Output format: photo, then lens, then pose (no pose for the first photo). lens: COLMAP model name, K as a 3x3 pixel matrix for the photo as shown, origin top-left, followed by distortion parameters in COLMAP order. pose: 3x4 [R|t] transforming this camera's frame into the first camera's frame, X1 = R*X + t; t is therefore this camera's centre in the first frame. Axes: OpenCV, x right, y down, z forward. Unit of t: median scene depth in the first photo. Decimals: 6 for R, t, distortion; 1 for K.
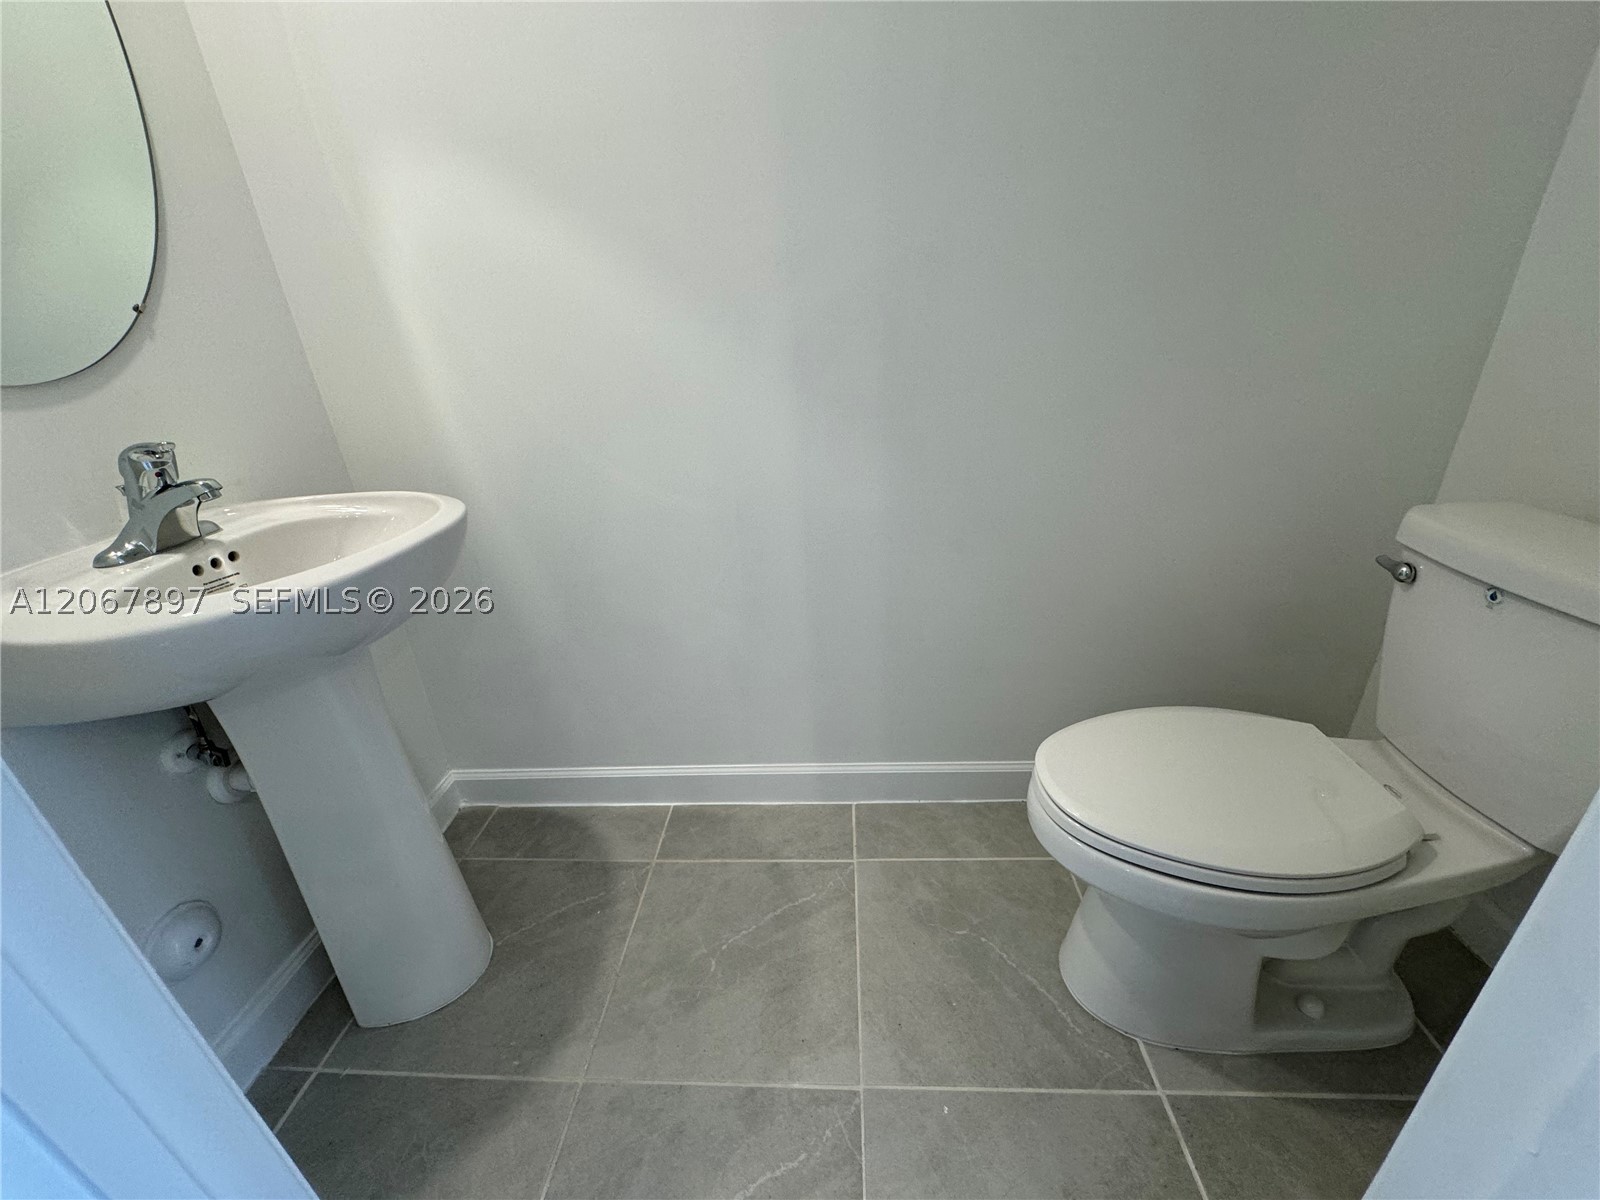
lens RADIAL K [[636.8, 0, 800.0], [0, 636.8, 600.0], [0, 0, 1]] dist [-0.001955, 0.000017]
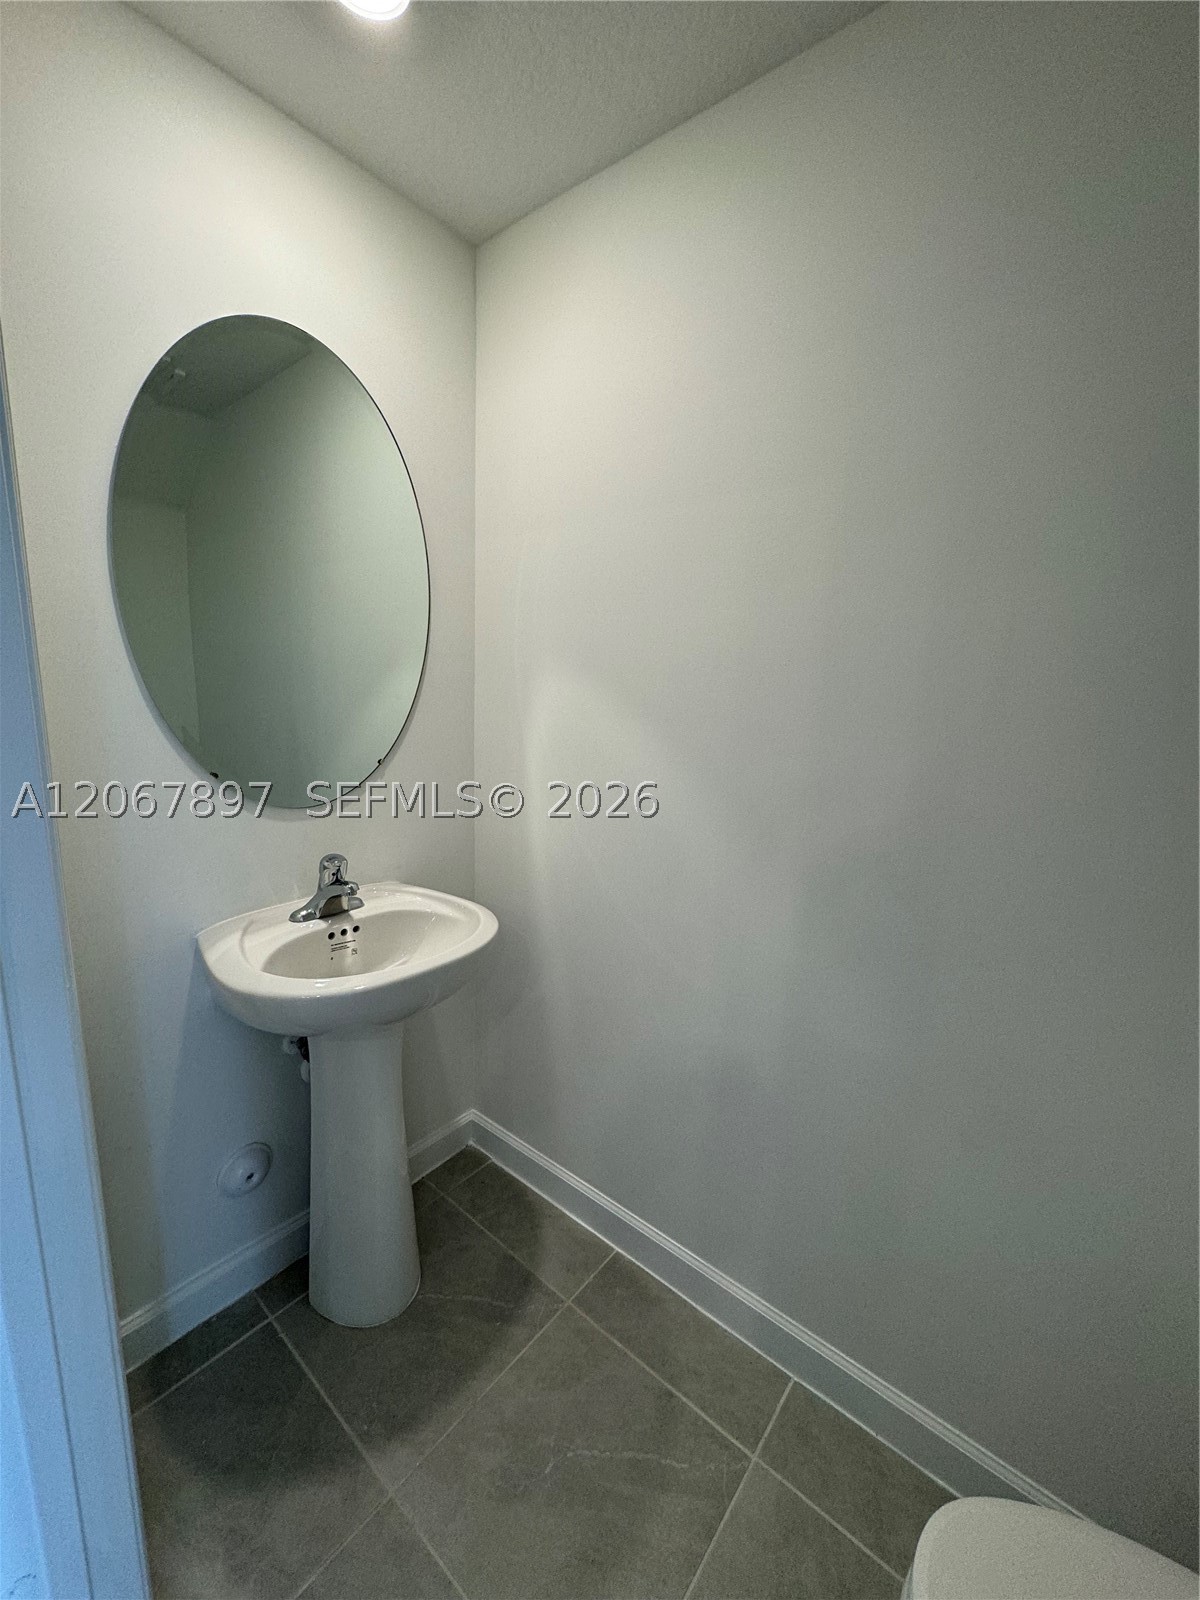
lens RADIAL K [[634.5, 0, 600.0], [0, 634.5, 800.0], [0, 0, 1]] dist [-0.001395, 0.000138]
pose [[0.804210, 0.188765, -0.563573, 0.269346], [-0.316624, 0.938538, -0.137459, -0.250911], [0.502987, 0.288987, 0.814549, -0.011754]]
